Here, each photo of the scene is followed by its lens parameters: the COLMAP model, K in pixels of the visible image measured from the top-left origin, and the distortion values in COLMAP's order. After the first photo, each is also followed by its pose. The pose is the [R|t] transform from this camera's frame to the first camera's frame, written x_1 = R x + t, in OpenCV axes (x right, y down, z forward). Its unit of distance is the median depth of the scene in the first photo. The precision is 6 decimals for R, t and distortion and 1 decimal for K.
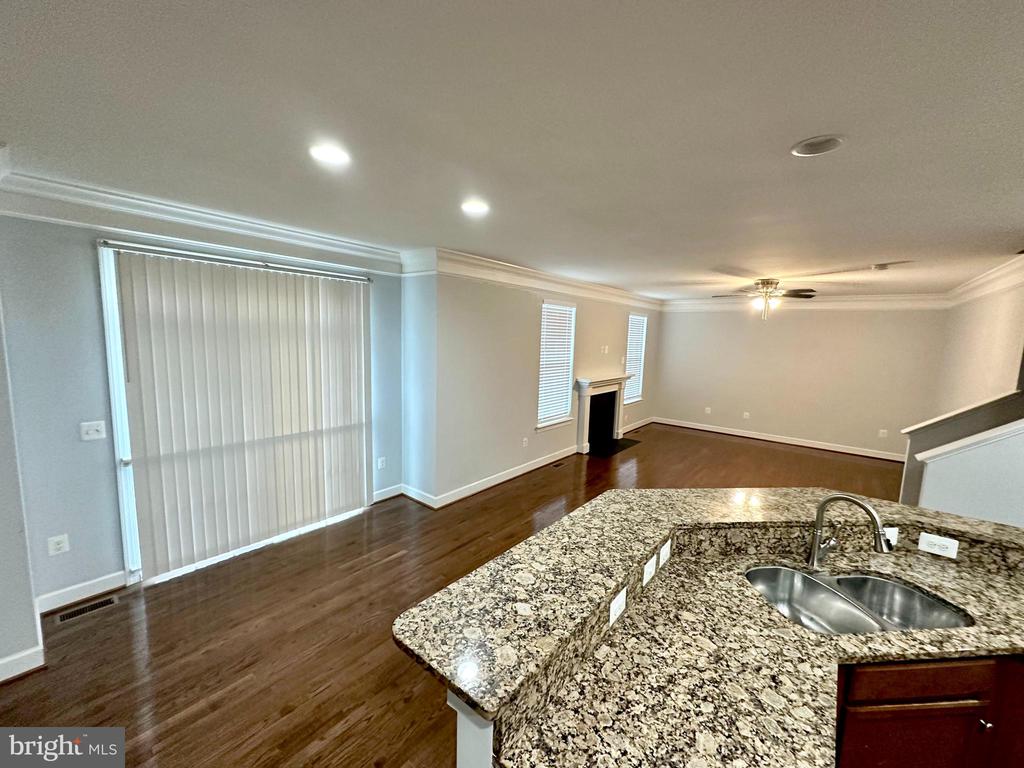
lens RADIAL K [[406.5, 0, 513.1], [0, 406.5, 381.6], [0, 0, 1]] dist [-0.003611, 0.000372]
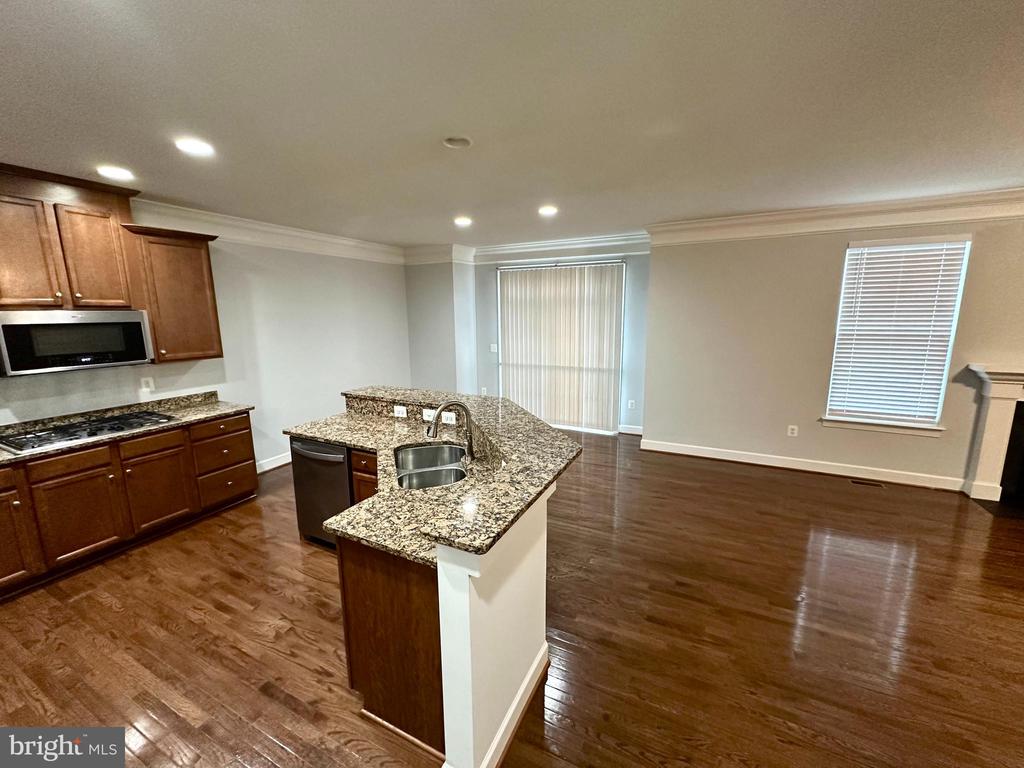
lens RADIAL K [[406.5, 0, 511.4], [0, 406.5, 381.6], [0, 0, 1]] dist [-0.003611, 0.000372]
pose [[0.226027, 0.135073, -0.964711, 0.980593], [-0.095781, 0.988623, 0.115980, 0.021210], [0.969401, 0.066186, 0.236393, 0.396708]]
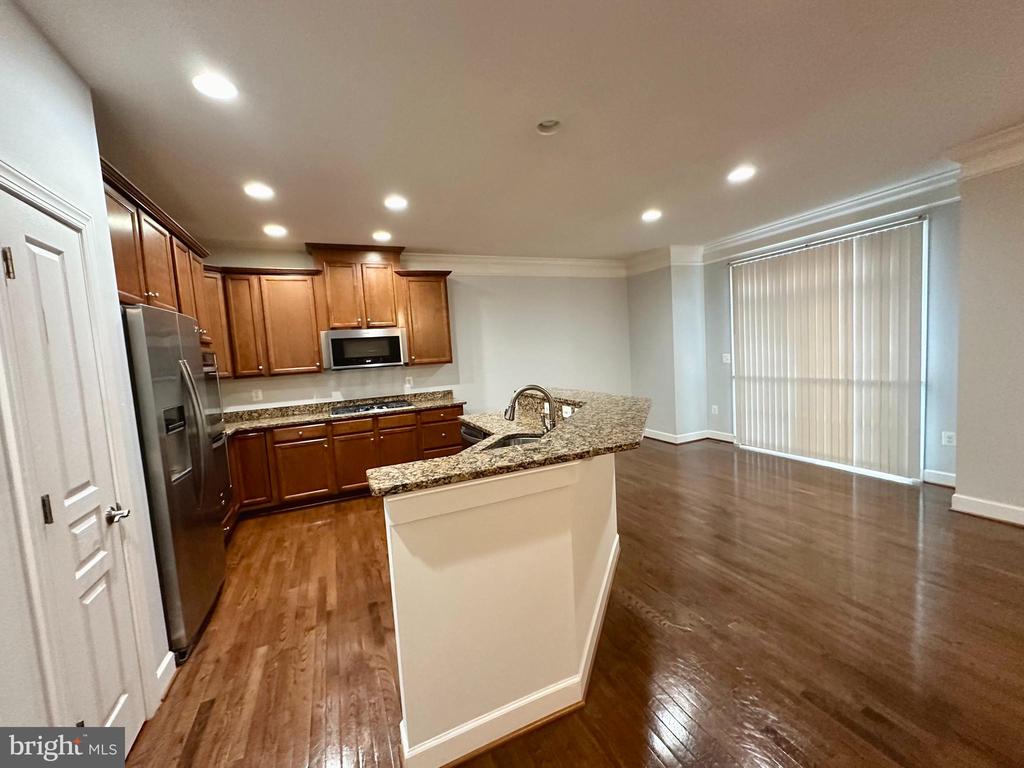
lens RADIAL K [[406.5, 0, 513.0], [0, 406.5, 382.4], [0, 0, 1]] dist [-0.003611, 0.000372]
pose [[-0.444233, 0.068346, -0.893301, 0.920035], [-0.054112, 0.993219, 0.102900, 0.064787], [0.894276, 0.094050, -0.437522, 0.689891]]
